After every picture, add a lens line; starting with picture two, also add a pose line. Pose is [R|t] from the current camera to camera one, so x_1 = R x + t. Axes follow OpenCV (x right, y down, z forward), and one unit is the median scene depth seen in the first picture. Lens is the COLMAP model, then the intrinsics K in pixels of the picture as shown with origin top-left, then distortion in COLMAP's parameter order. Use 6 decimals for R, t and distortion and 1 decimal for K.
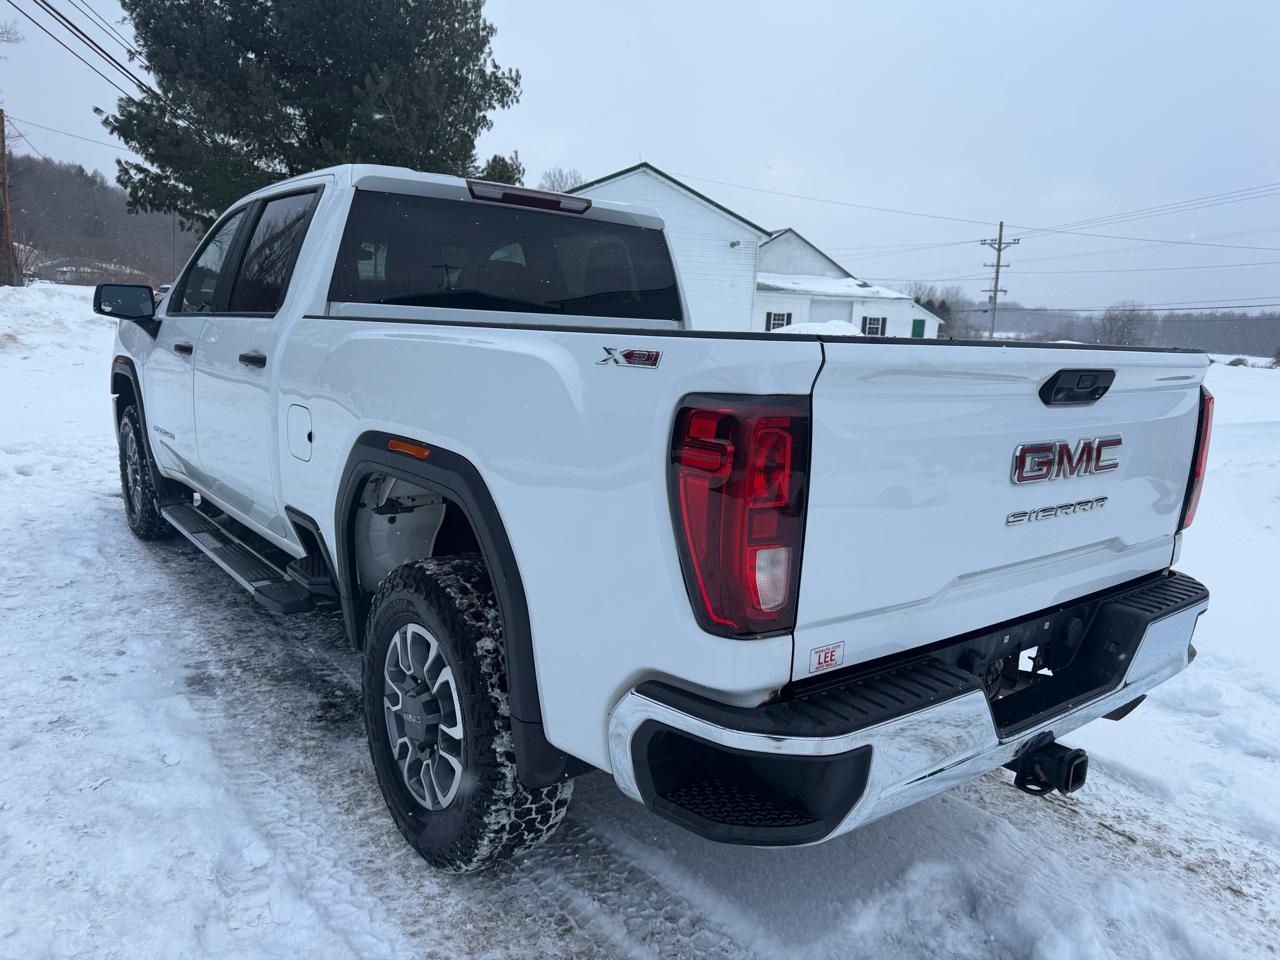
lens RADIAL K [[899.8, 0, 647.7], [0, 899.8, 483.2], [0, 0, 1]] dist [0.036242, -0.041437]
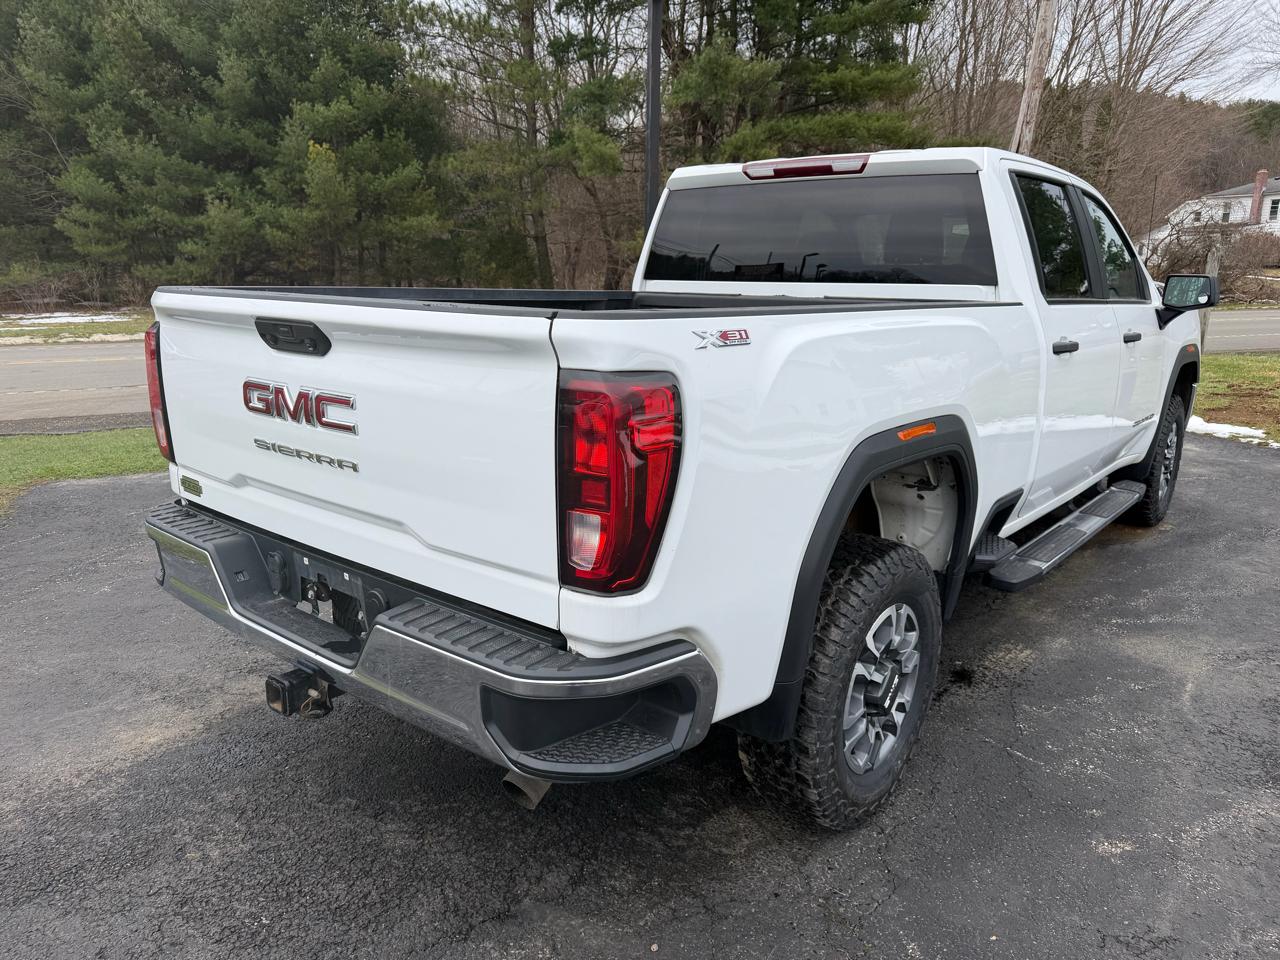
lens RADIAL K [[909.0, 0, 642.3], [0, 909.0, 477.2], [0, 0, 1]] dist [0.027151, -0.040717]
pose [[0.218161, 0.178784, -0.959397, 1.230907], [-0.172808, 0.974618, 0.142326, -0.130650], [0.960491, 0.134741, 0.243519, 0.880107]]
